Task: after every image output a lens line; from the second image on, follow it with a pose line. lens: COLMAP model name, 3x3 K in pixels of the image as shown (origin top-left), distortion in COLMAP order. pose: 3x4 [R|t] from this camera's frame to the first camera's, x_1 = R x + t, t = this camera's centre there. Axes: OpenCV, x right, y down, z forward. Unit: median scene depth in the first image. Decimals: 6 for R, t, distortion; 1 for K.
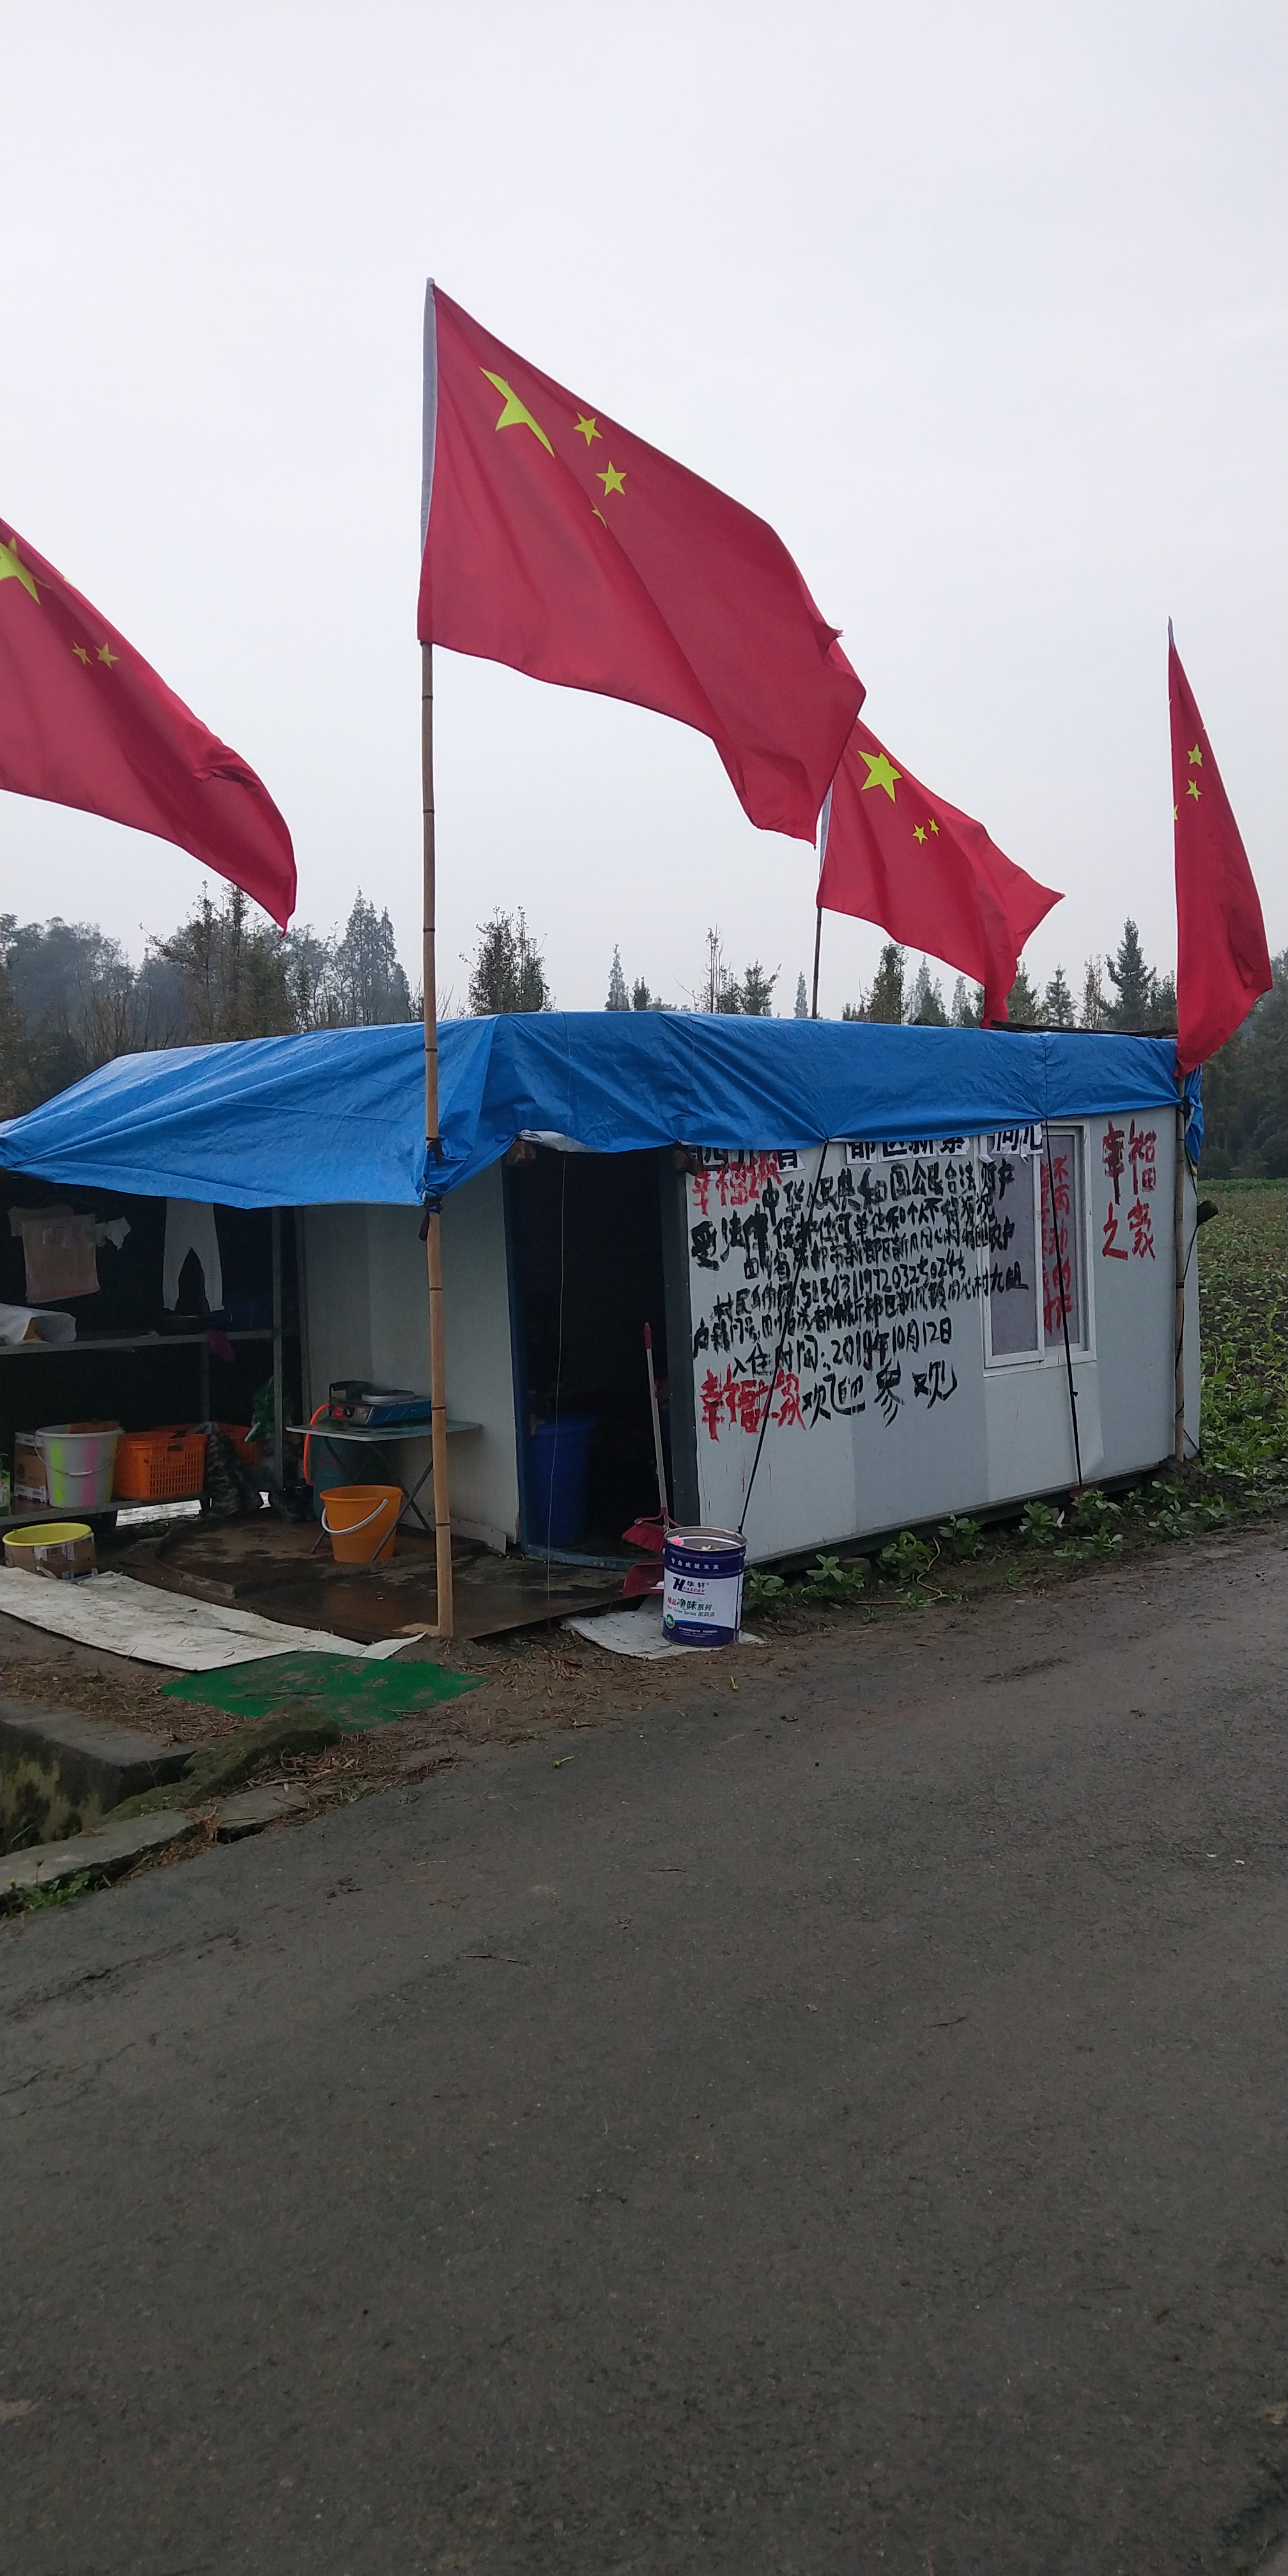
lens RADIAL K [[1958.0, 0, 646.4], [0, 1958.0, 1291.8], [0, 0, 1]] dist [0.005152, 0.009916]
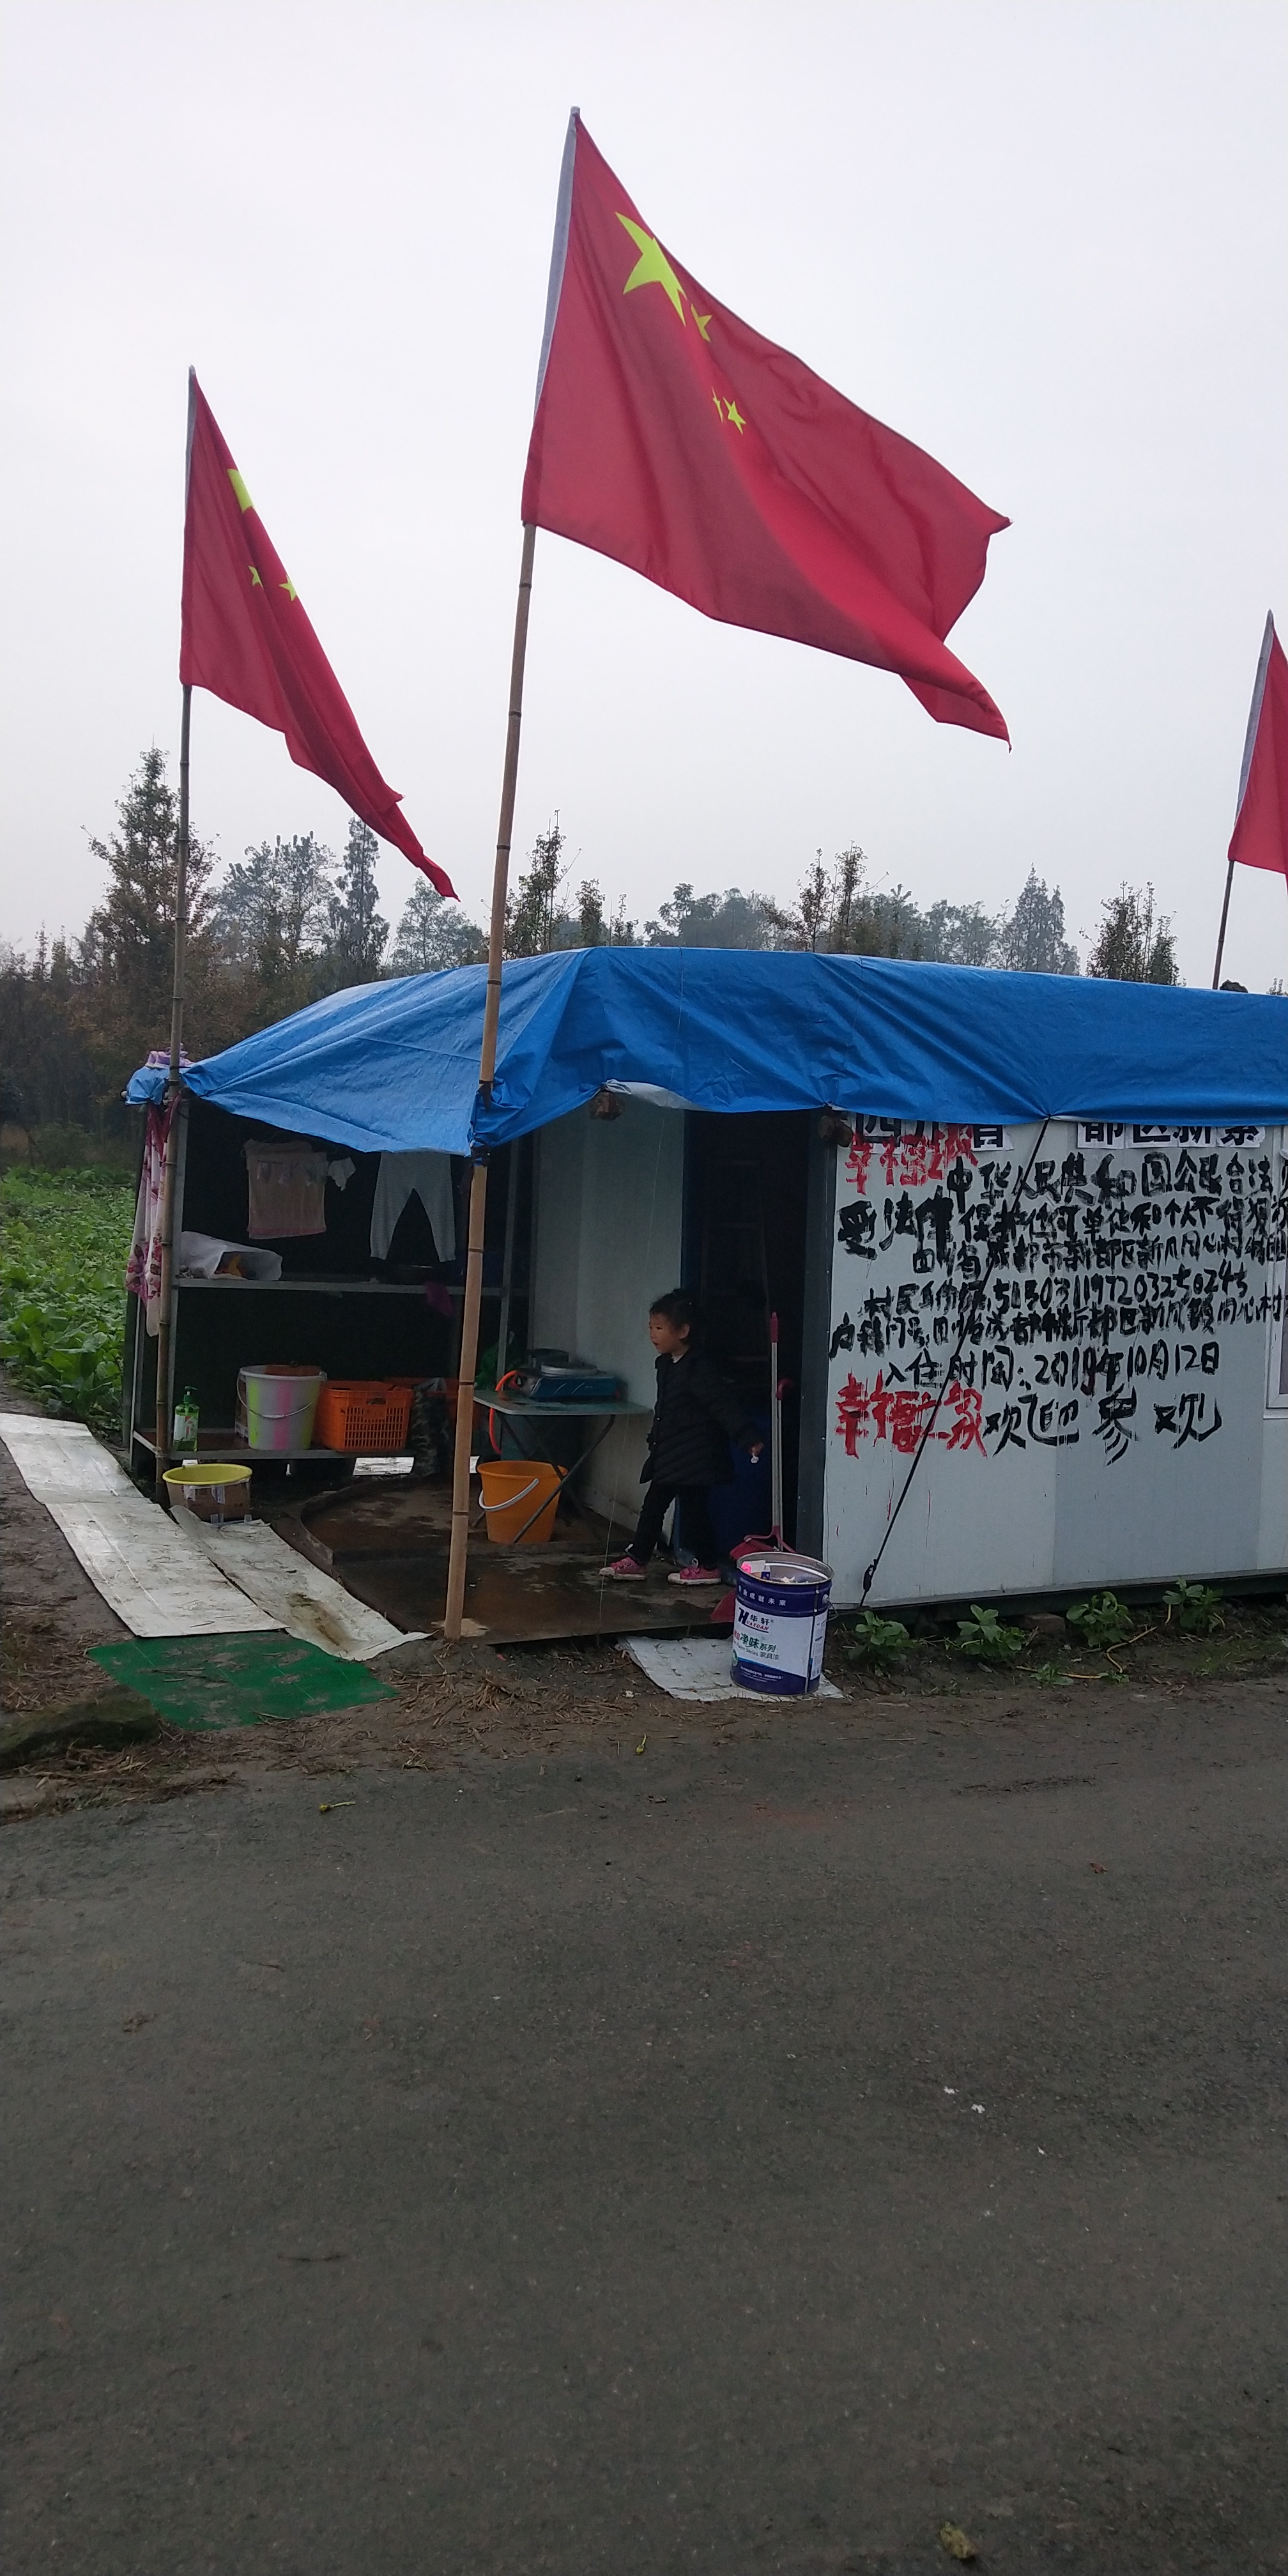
lens RADIAL K [[1958.0, 0, 643.2], [0, 1958.0, 1280.8], [0, 0, 1]] dist [0.005152, 0.009916]
pose [[0.940570, 0.085551, -0.328648, 0.212746], [-0.083960, 0.996287, 0.019055, -0.008983], [0.329057, 0.009671, 0.944260, 0.149490]]
